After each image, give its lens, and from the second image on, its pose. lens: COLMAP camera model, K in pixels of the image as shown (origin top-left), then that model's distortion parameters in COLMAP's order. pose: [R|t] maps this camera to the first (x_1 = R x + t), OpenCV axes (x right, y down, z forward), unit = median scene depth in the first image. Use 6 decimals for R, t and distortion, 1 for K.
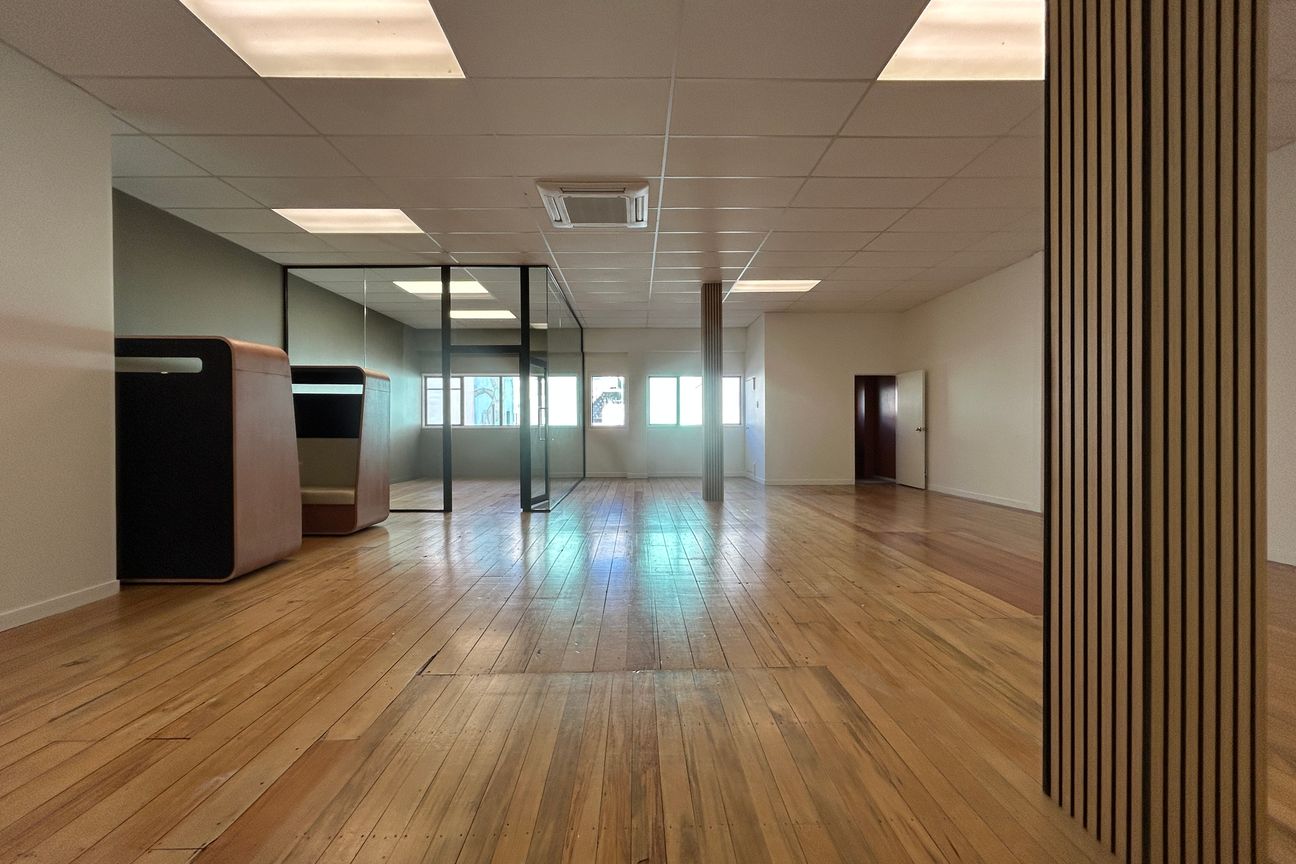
lens RADIAL K [[525.5, 0, 645.5], [0, 525.5, 430.6], [0, 0, 1]] dist [0.000576, 0.000695]
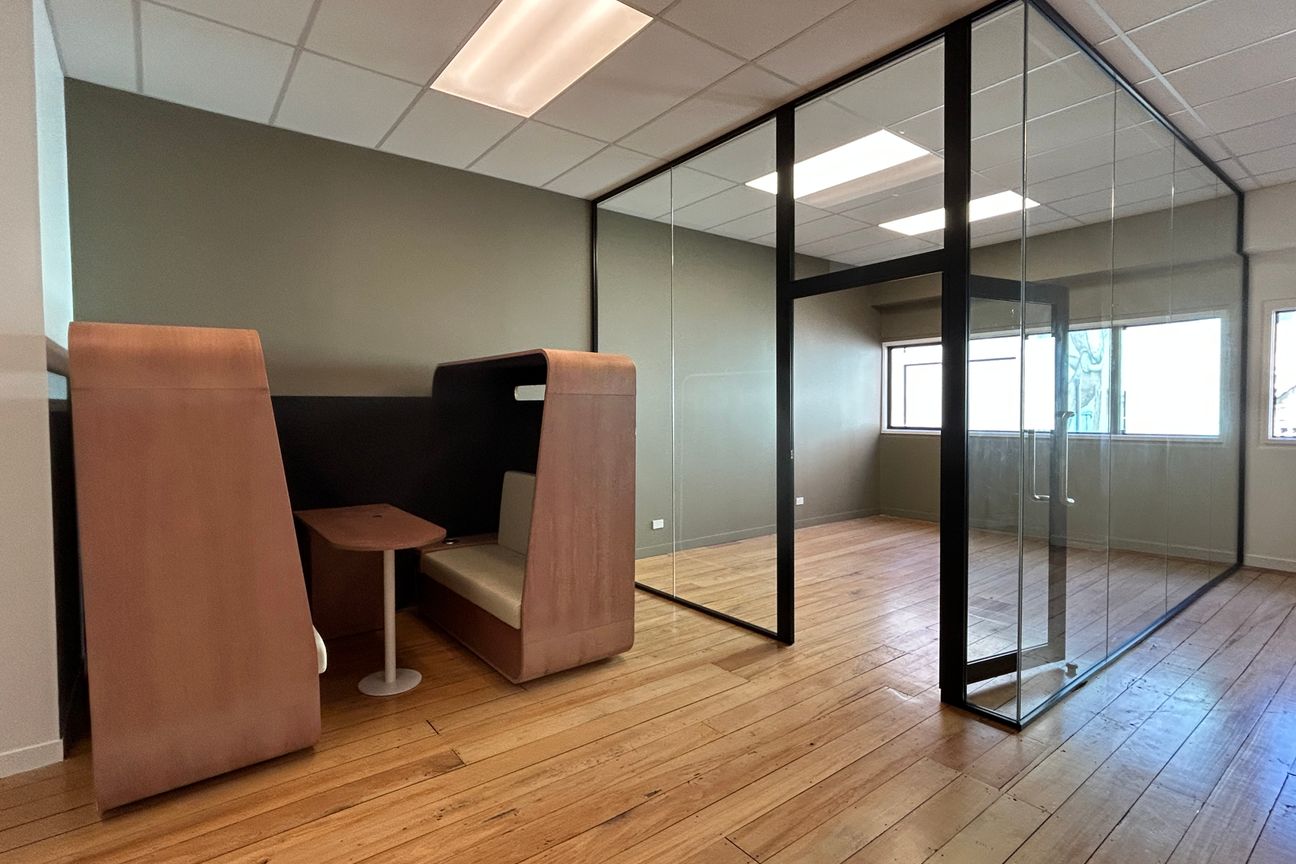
lens RADIAL K [[632.8, 0, 651.7], [0, 632.8, 426.7], [0, 0, 1]] dist [-0.044010, 0.048240]
pose [[0.605471, 0.019794, -0.795621, -0.005227], [0.001389, 0.999663, 0.025927, -0.031444], [0.795866, -0.016803, 0.605239, 0.357855]]
